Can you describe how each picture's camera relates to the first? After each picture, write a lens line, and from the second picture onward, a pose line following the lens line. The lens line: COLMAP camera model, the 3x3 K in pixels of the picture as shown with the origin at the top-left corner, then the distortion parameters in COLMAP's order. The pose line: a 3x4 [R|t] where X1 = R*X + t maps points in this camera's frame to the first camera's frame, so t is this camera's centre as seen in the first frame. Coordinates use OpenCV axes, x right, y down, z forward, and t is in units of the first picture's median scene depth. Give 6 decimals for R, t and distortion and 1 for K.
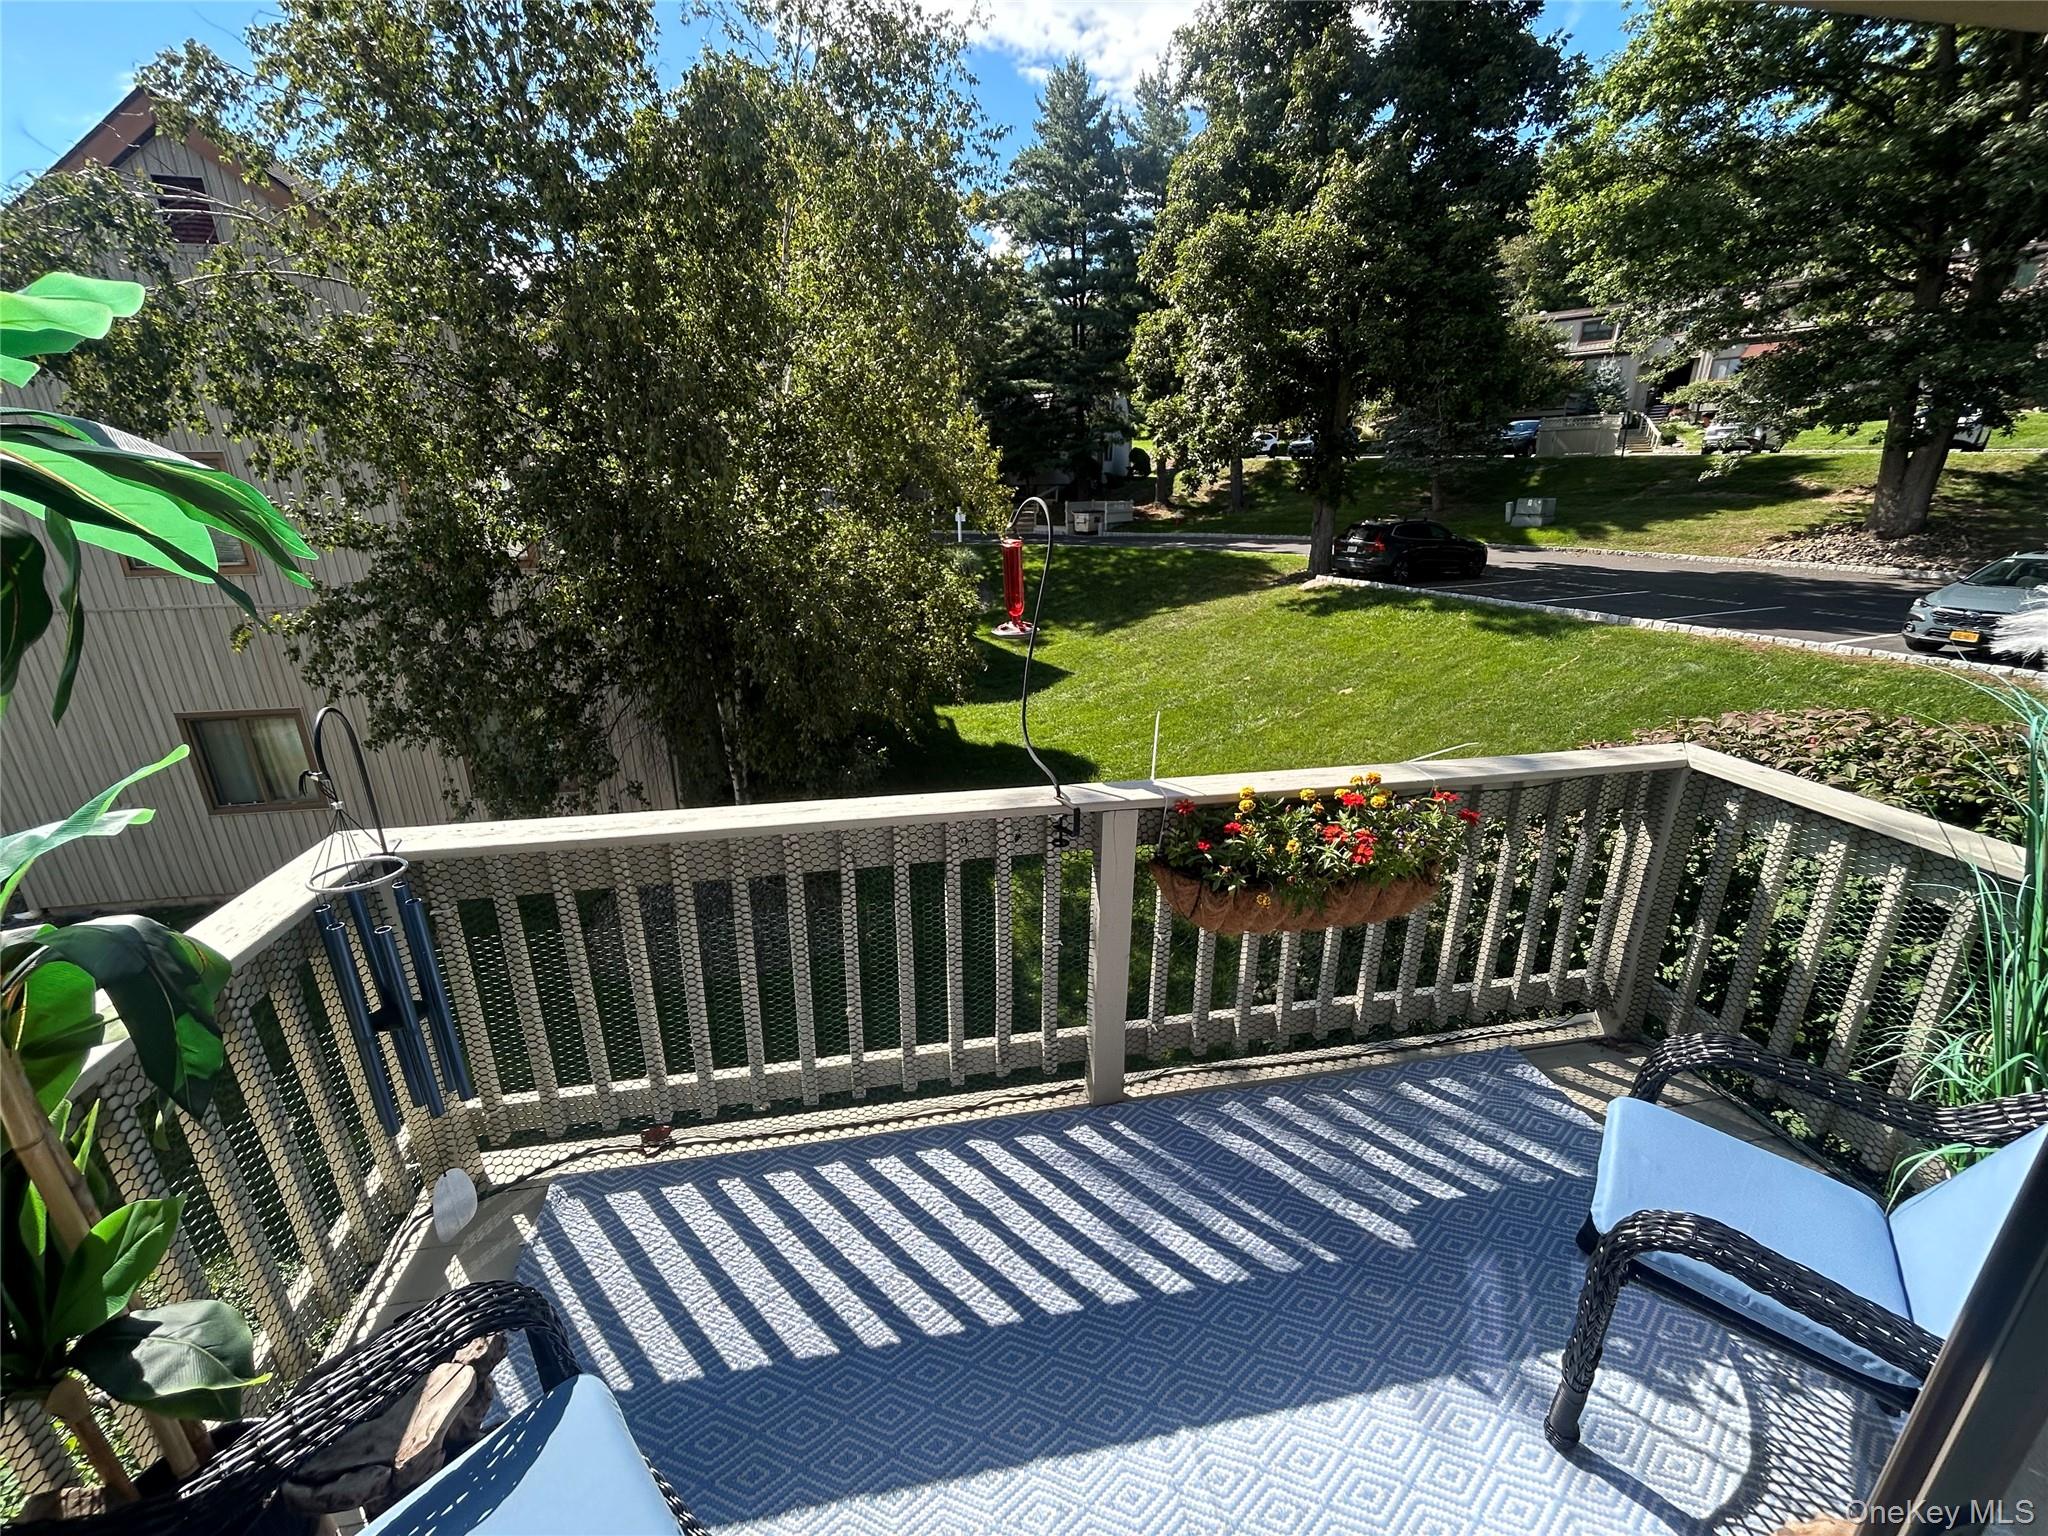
lens RADIAL K [[827.1, 0, 1024.0], [0, 827.1, 768.0], [0, 0, 1]] dist [0.000493, 0.000078]
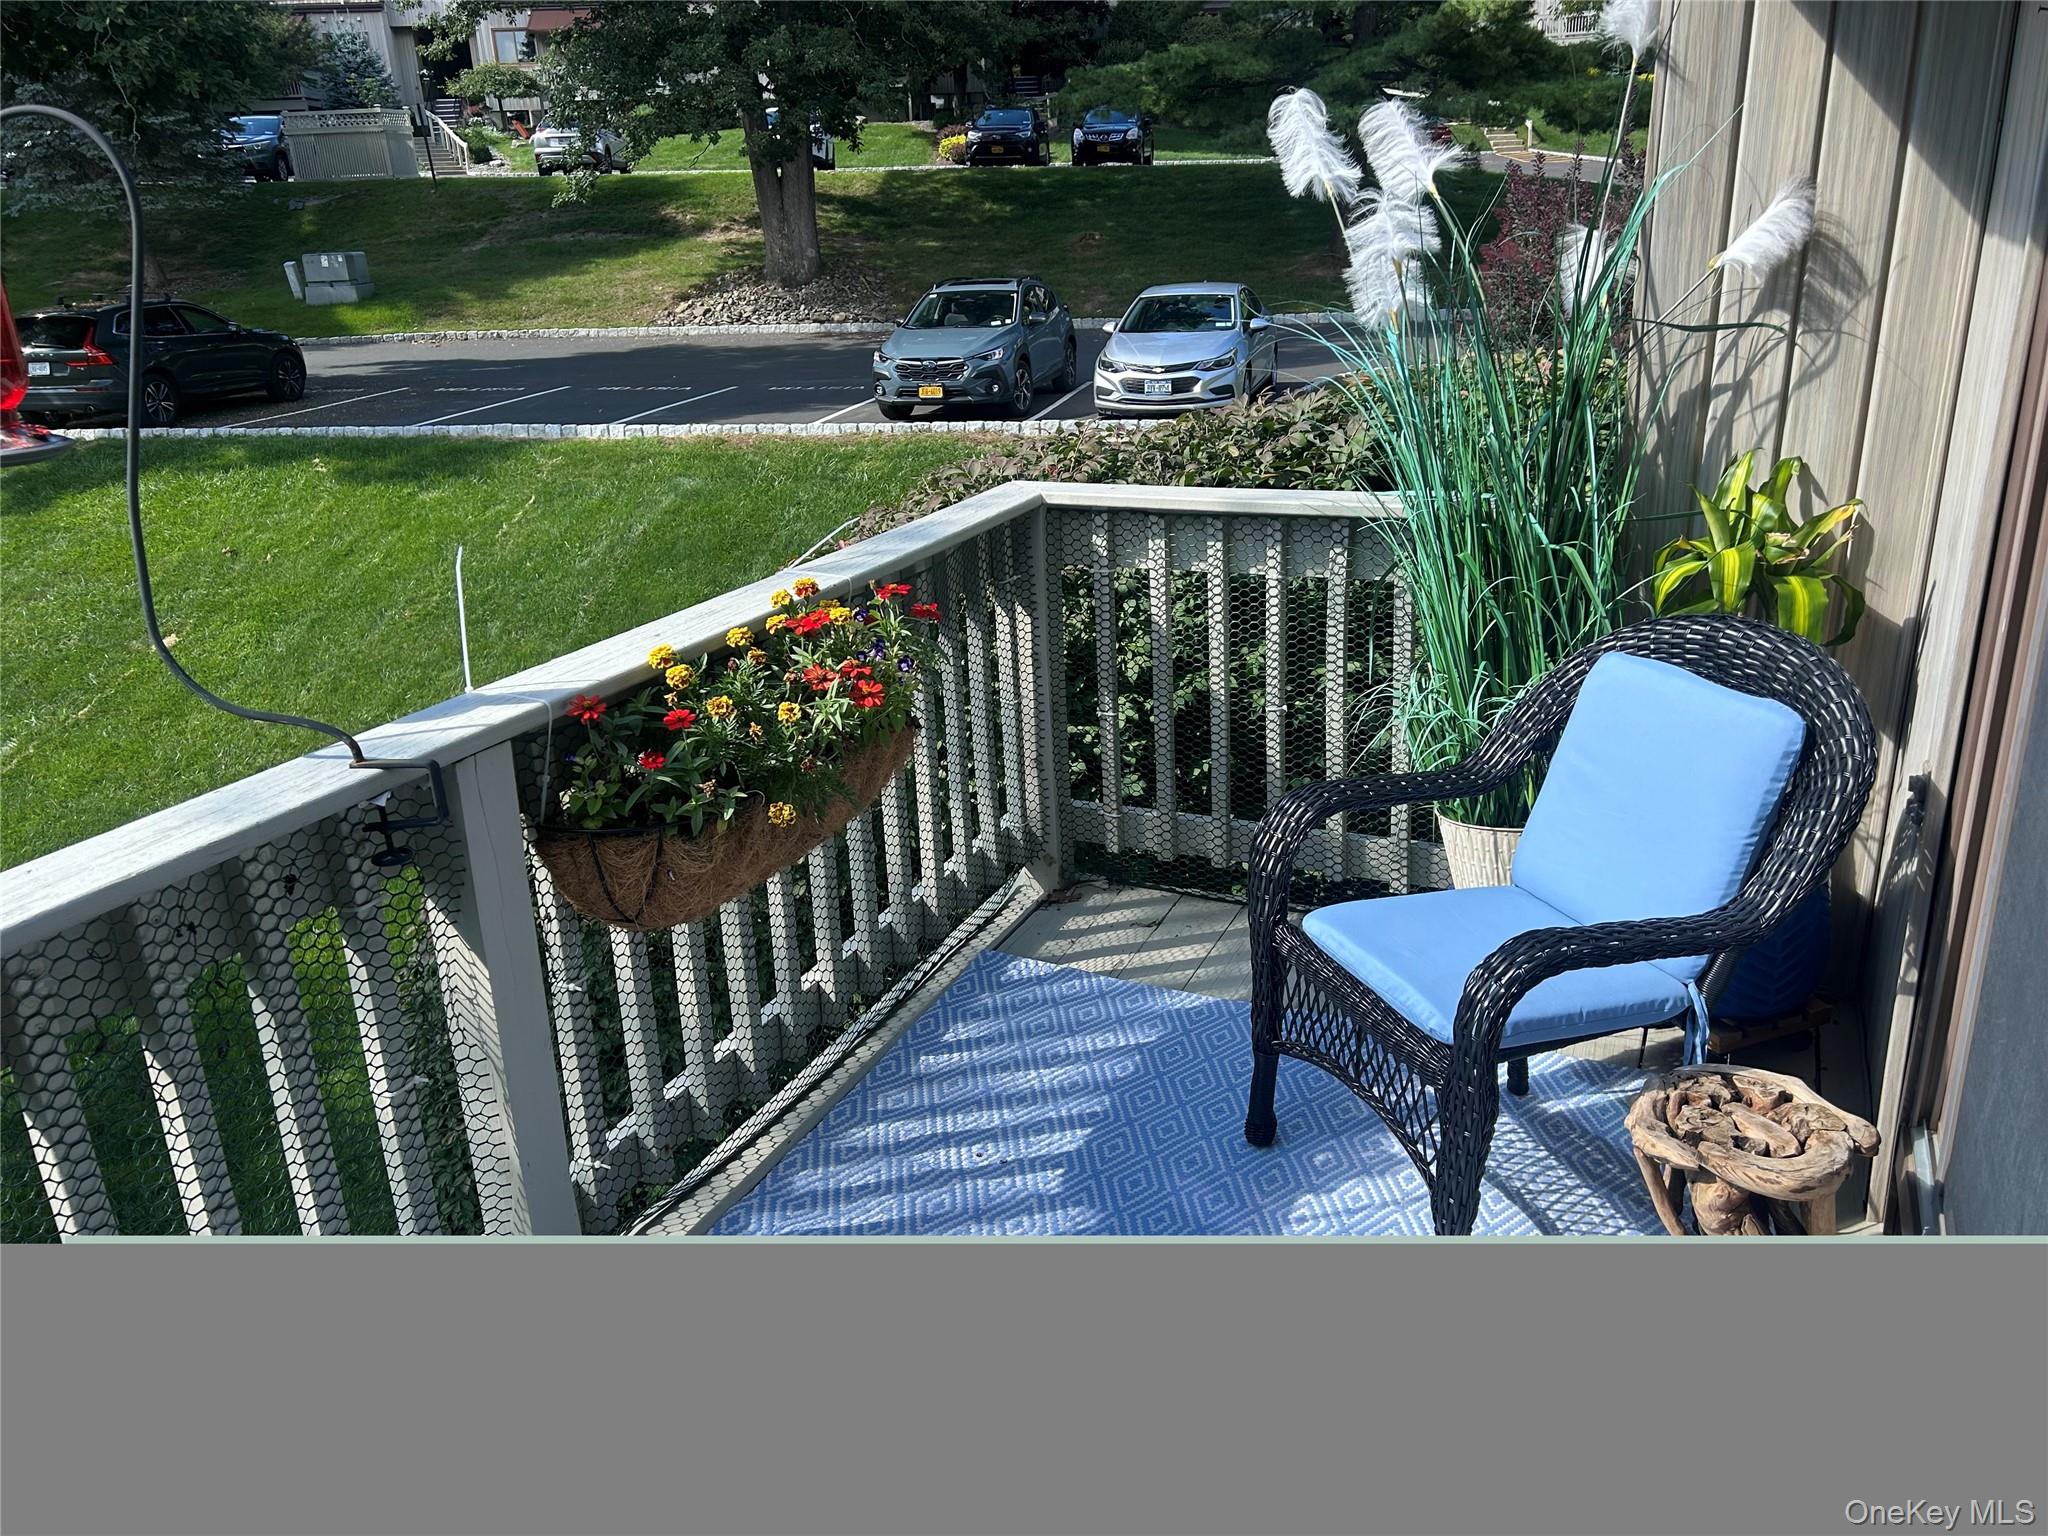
lens RADIAL K [[1584.8, 0, 1024.0], [0, 1584.8, 768.0], [0, 0, 1]] dist [0.005231, -0.002454]
pose [[0.564700, -0.288377, 0.773274, -0.159970], [0.299783, 0.944640, 0.133361, 0.011123], [-0.768924, 0.156506, 0.619889, 0.055724]]
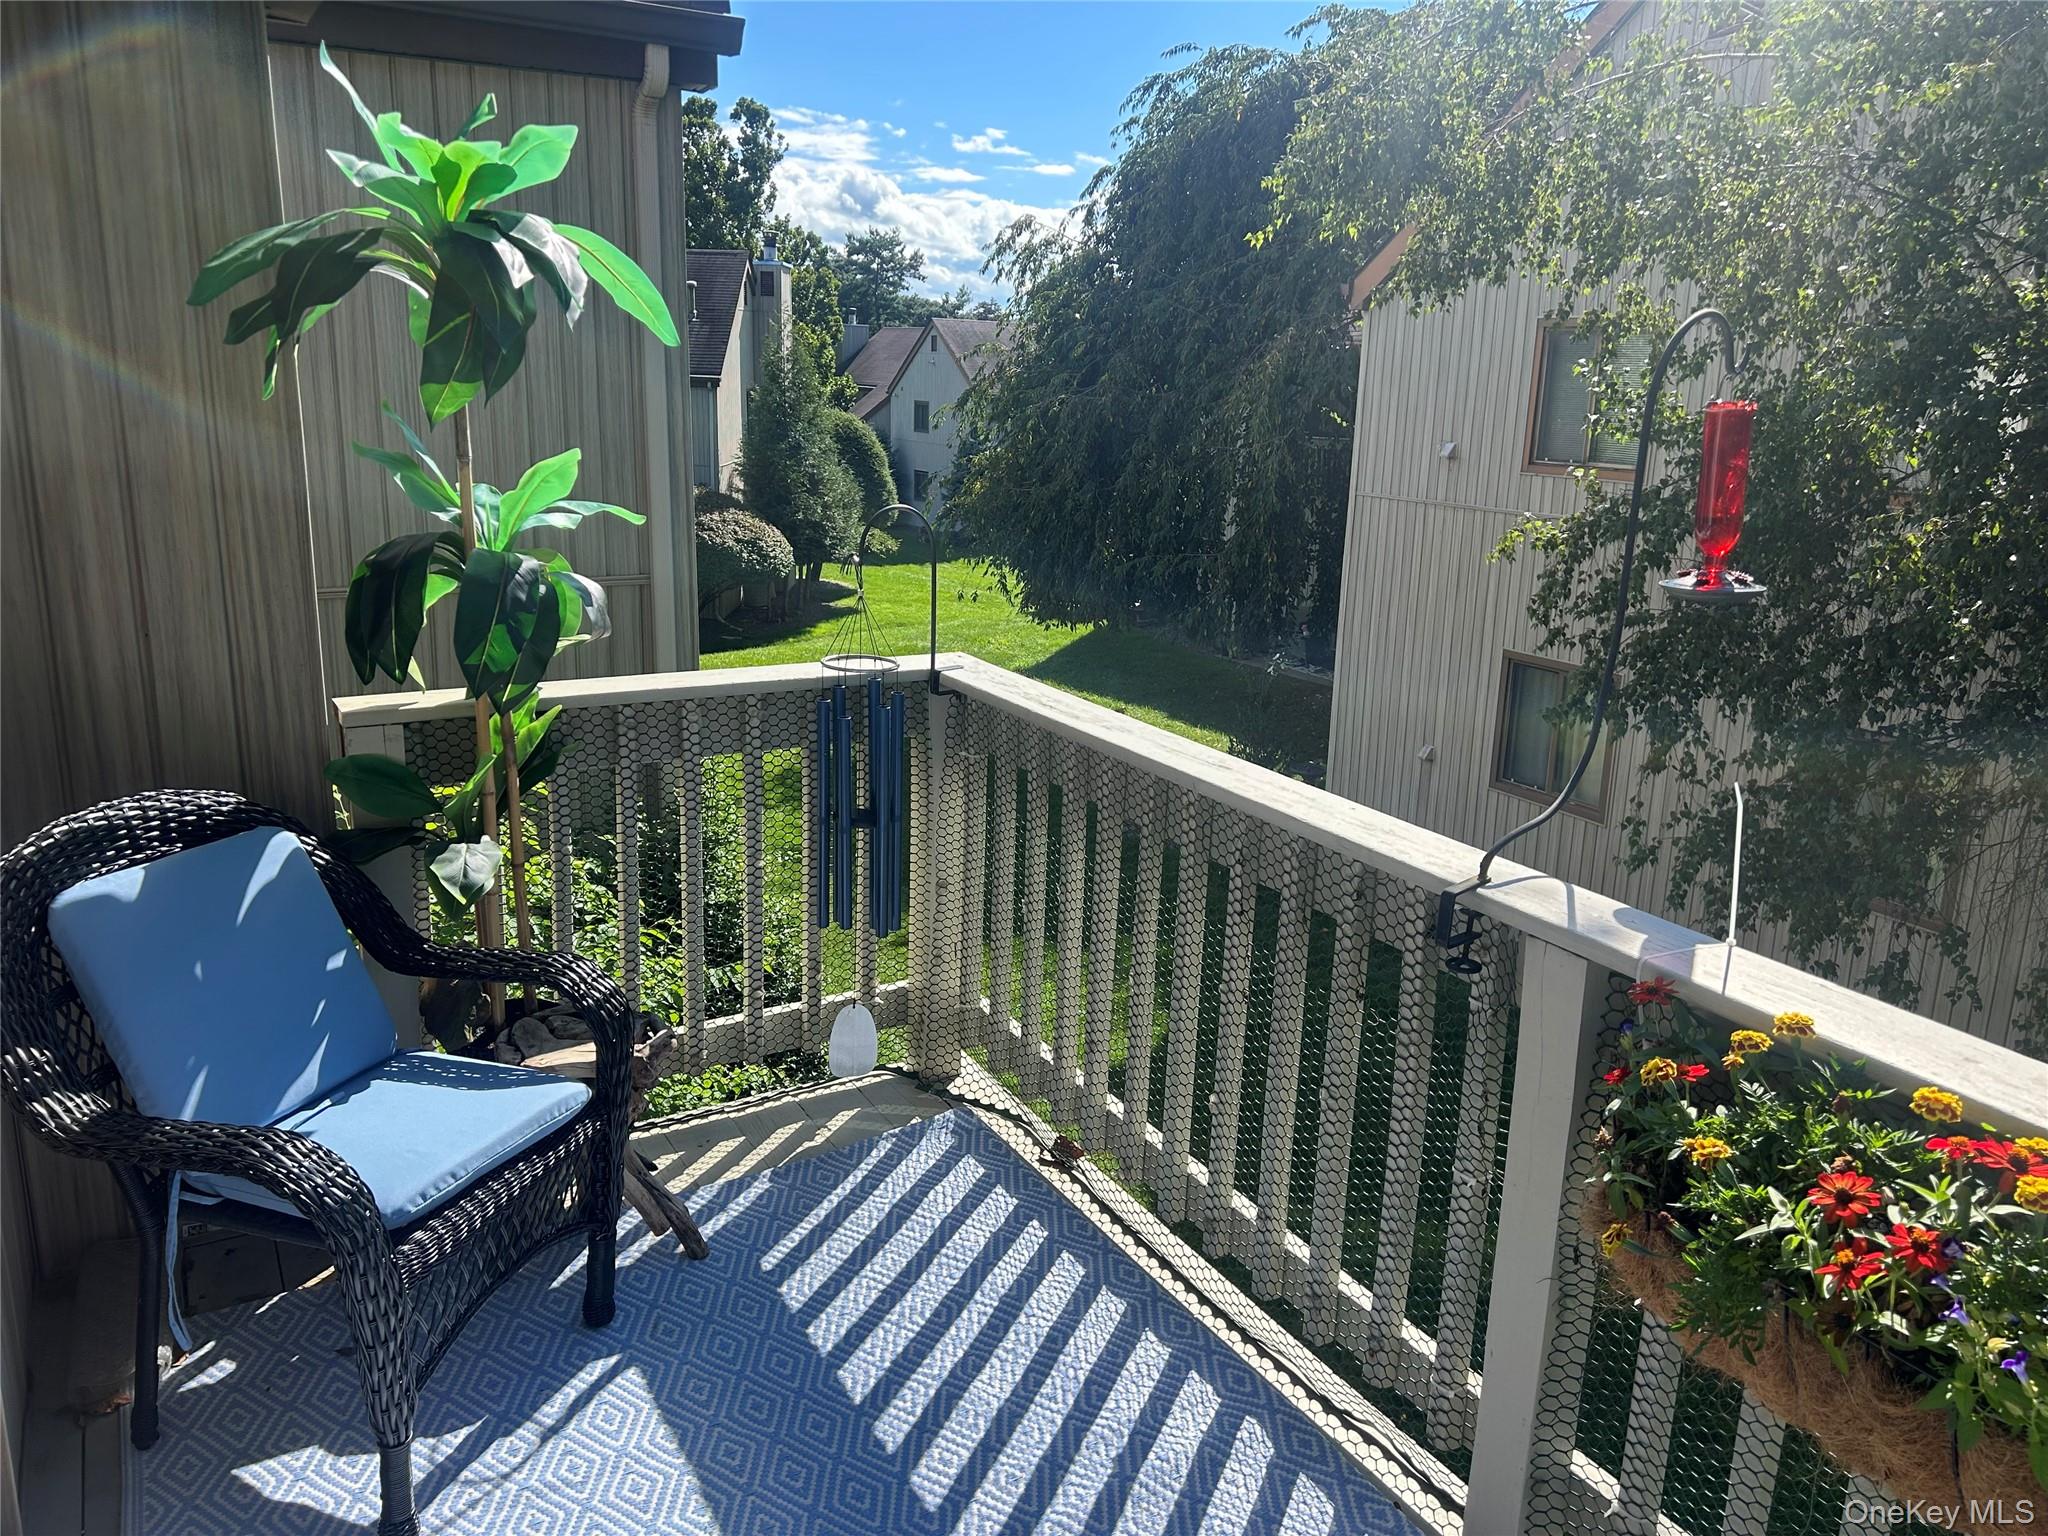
lens RADIAL K [[1546.2, 0, 1024.0], [0, 1546.2, 768.0], [0, 0, 1]] dist [0.123187, -0.238009]
pose [[0.341324, 0.261341, -0.902884, 0.284326], [-0.336809, 0.930790, 0.142092, -0.024740], [0.877529, 0.255600, 0.405723, 0.120974]]
